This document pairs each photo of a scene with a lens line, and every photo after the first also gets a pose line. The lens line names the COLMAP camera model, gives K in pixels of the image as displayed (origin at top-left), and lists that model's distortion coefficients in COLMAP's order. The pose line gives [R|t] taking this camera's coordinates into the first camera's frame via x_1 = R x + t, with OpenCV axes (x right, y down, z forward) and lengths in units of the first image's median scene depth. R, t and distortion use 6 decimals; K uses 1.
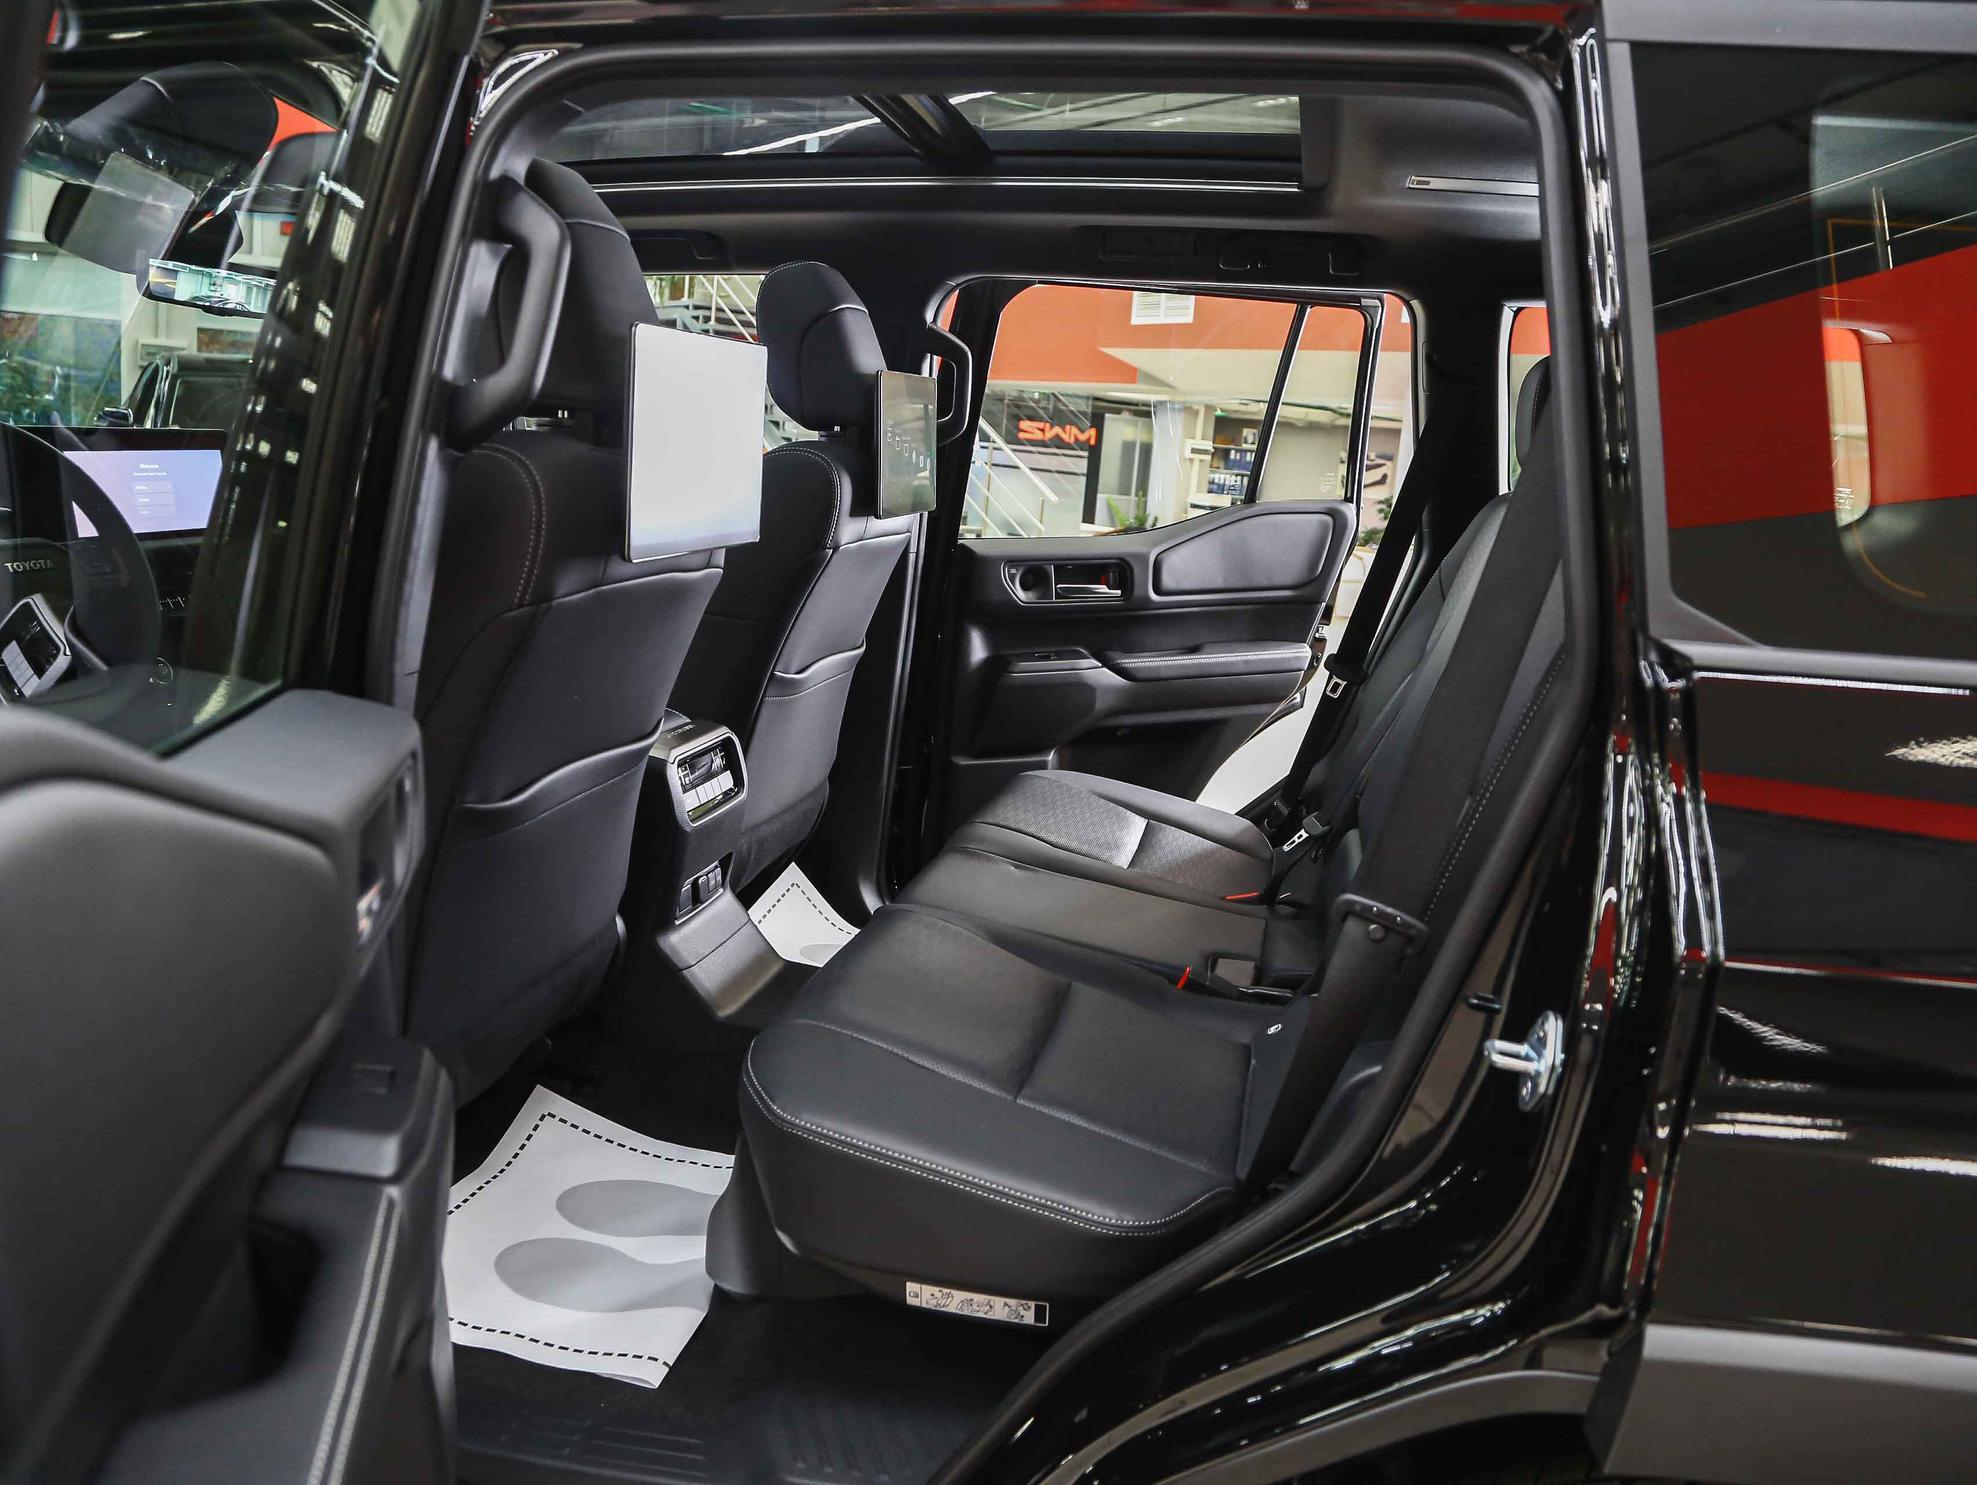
lens RADIAL K [[1513.4, 0, 988.5], [0, 1513.4, 742.5], [0, 0, 1]] dist [-0.134446, 0.085256]
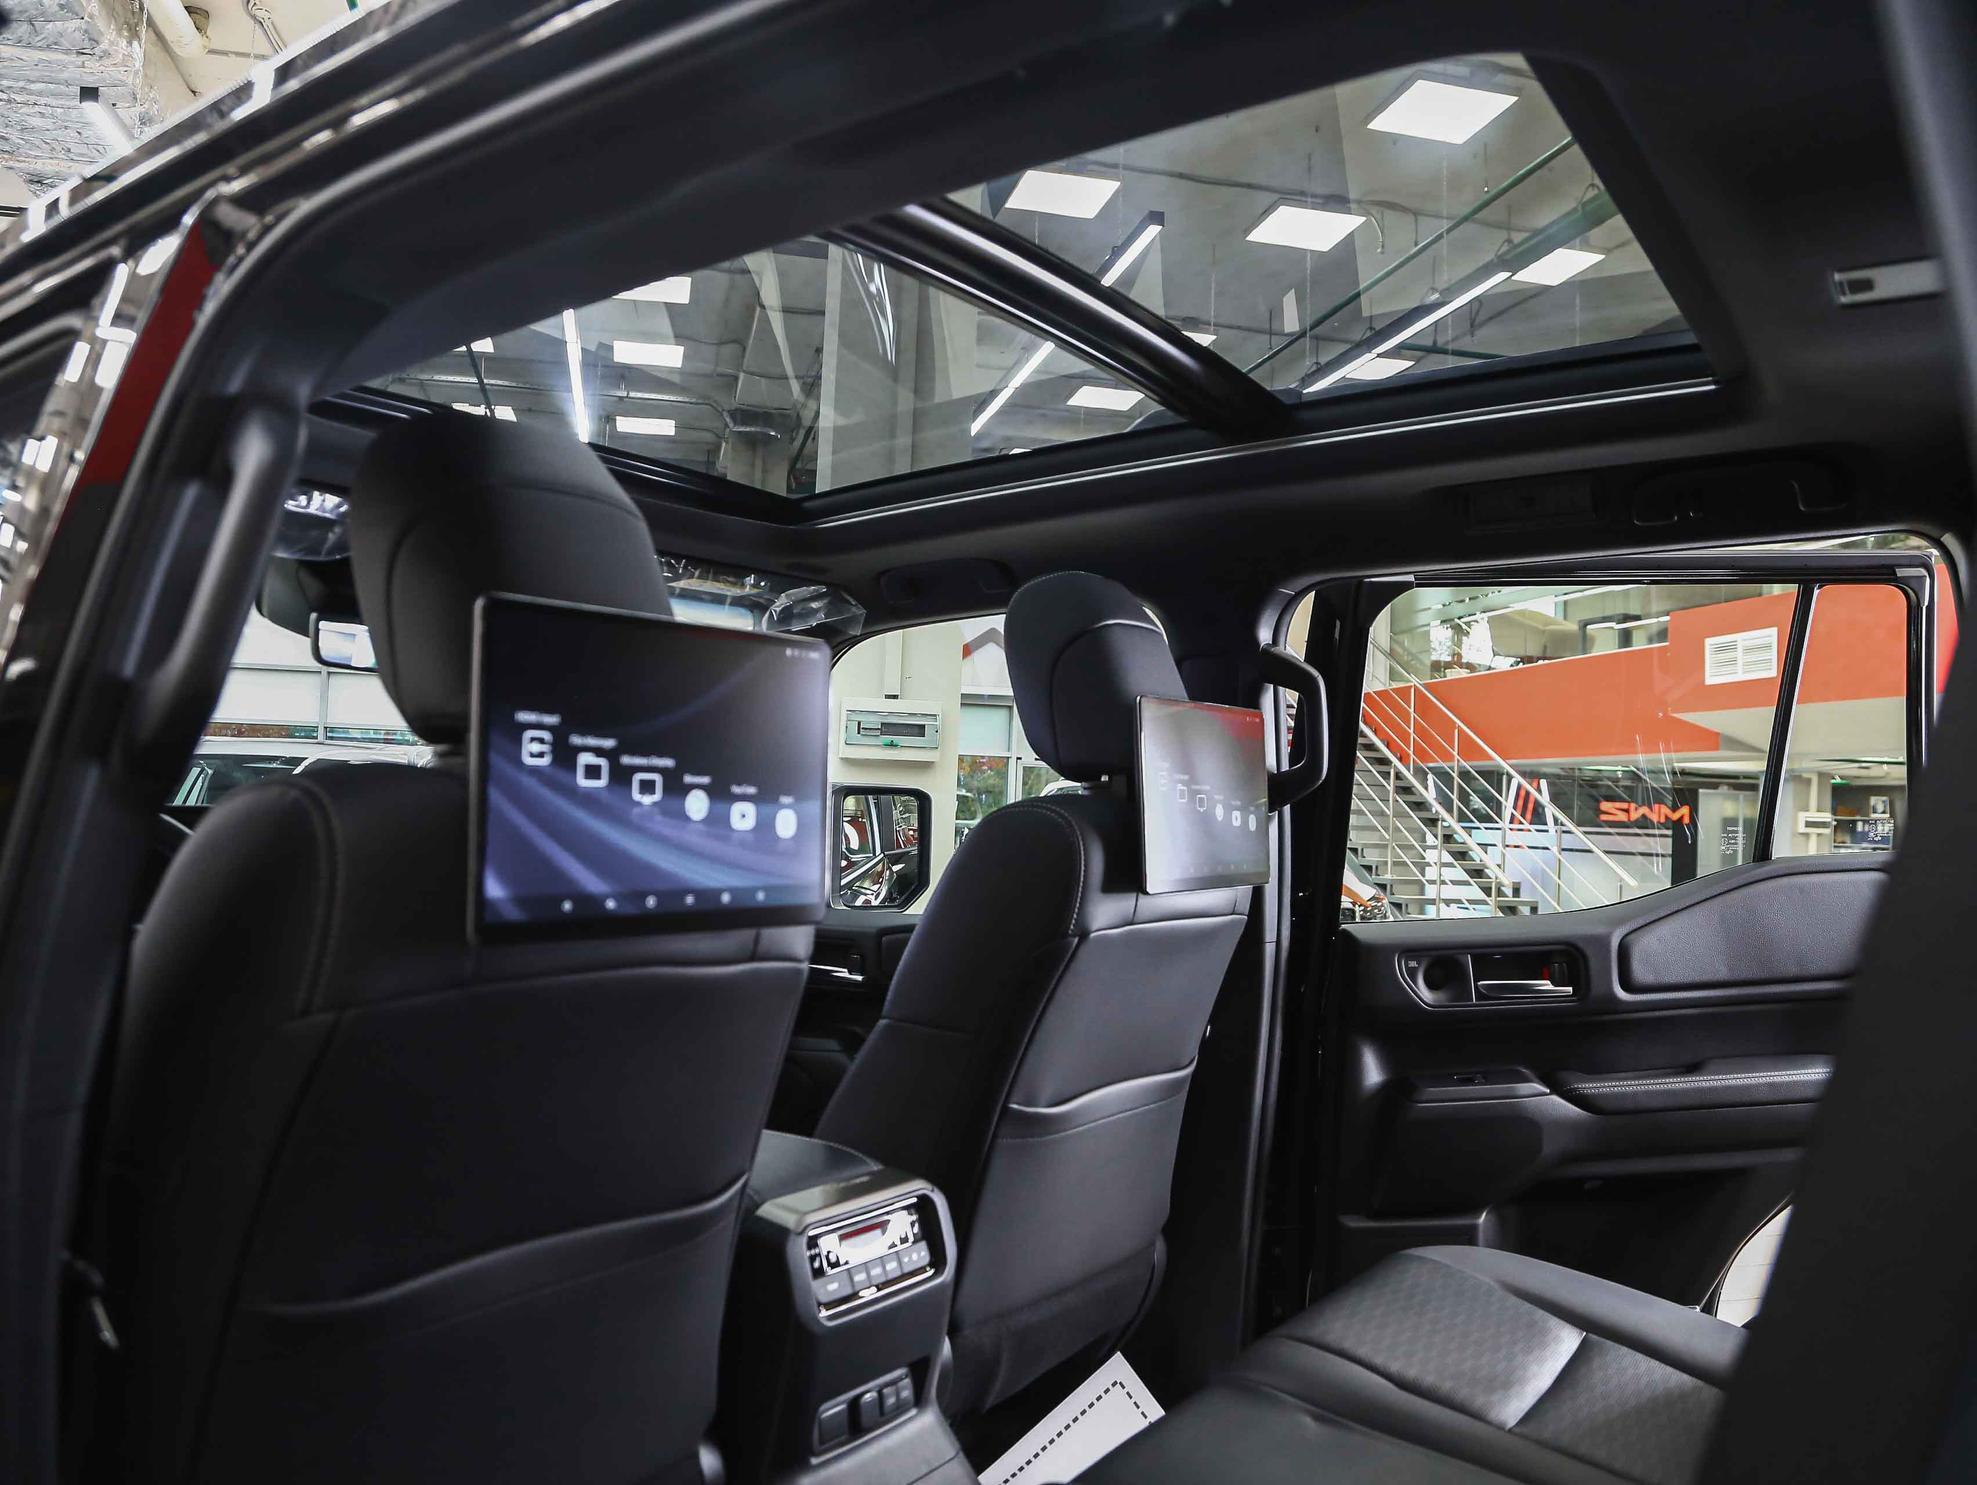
lens RADIAL K [[1513.4, 0, 988.5], [0, 1513.4, 742.5], [0, 0, 1]] dist [-0.134446, 0.085256]
pose [[0.924249, -0.067028, -0.375860, 0.104143], [-0.034116, 0.966030, -0.256167, -0.022145], [0.380263, 0.249585, 0.890566, 0.228625]]
